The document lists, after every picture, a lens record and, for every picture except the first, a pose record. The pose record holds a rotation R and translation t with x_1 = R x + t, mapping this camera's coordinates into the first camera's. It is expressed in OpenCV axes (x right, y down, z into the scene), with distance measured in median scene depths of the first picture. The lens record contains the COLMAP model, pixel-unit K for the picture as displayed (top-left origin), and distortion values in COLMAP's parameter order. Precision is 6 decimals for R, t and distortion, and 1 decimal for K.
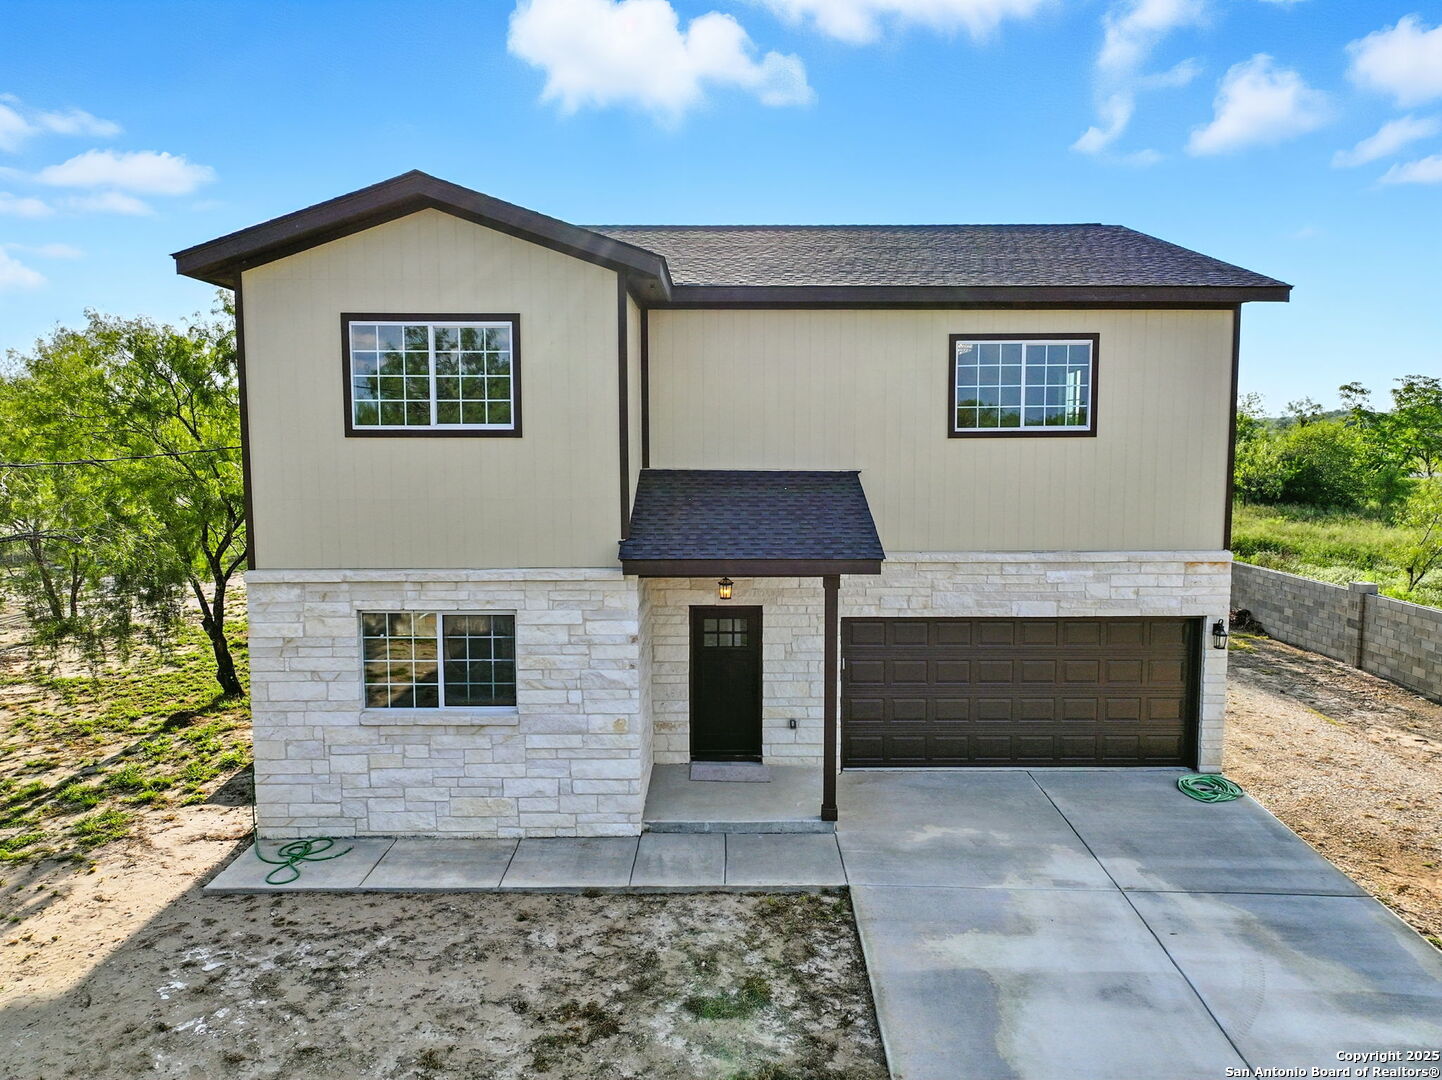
lens RADIAL K [[999.7, 0, 726.6], [0, 999.7, 562.5], [0, 0, 1]] dist [0.007409, 0.009679]
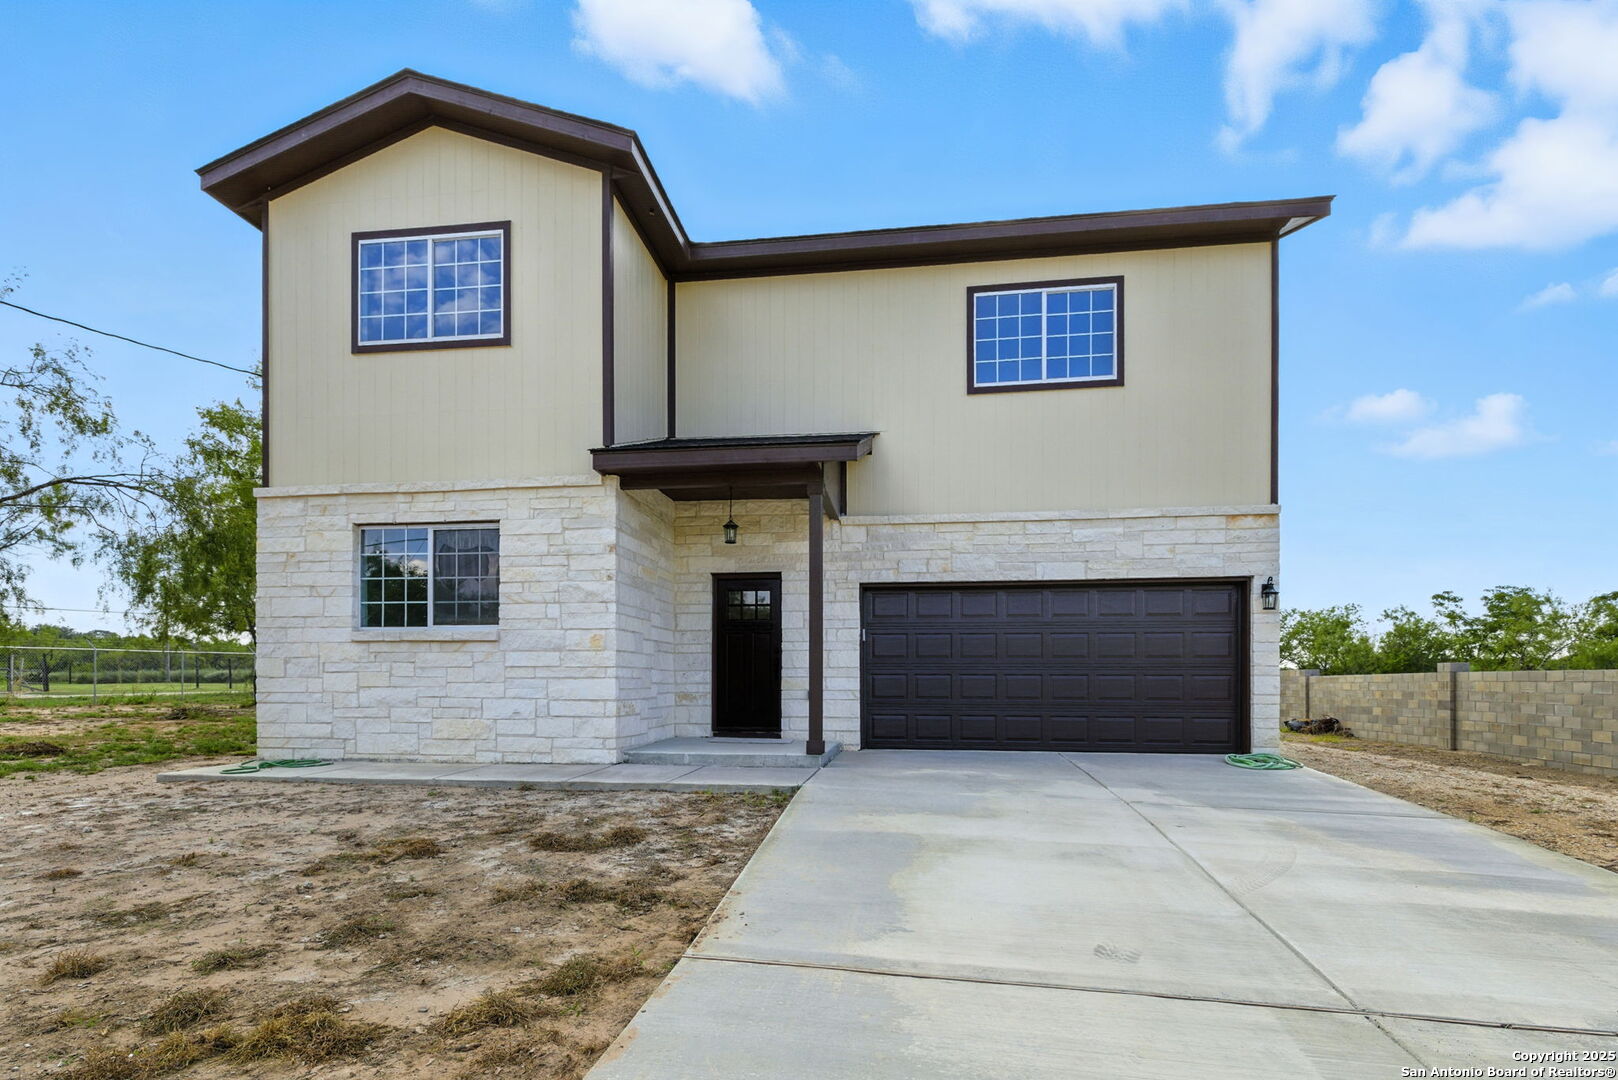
lens RADIAL K [[780.5, 0, 818.3], [0, 780.5, 692.3], [0, 0, 1]] dist [0.009778, 0.000140]
pose [[0.991765, 0.017466, -0.126873, 0.199231], [-0.032033, 0.992998, -0.113703, 0.286873], [0.123999, 0.116831, 0.985380, 0.288128]]
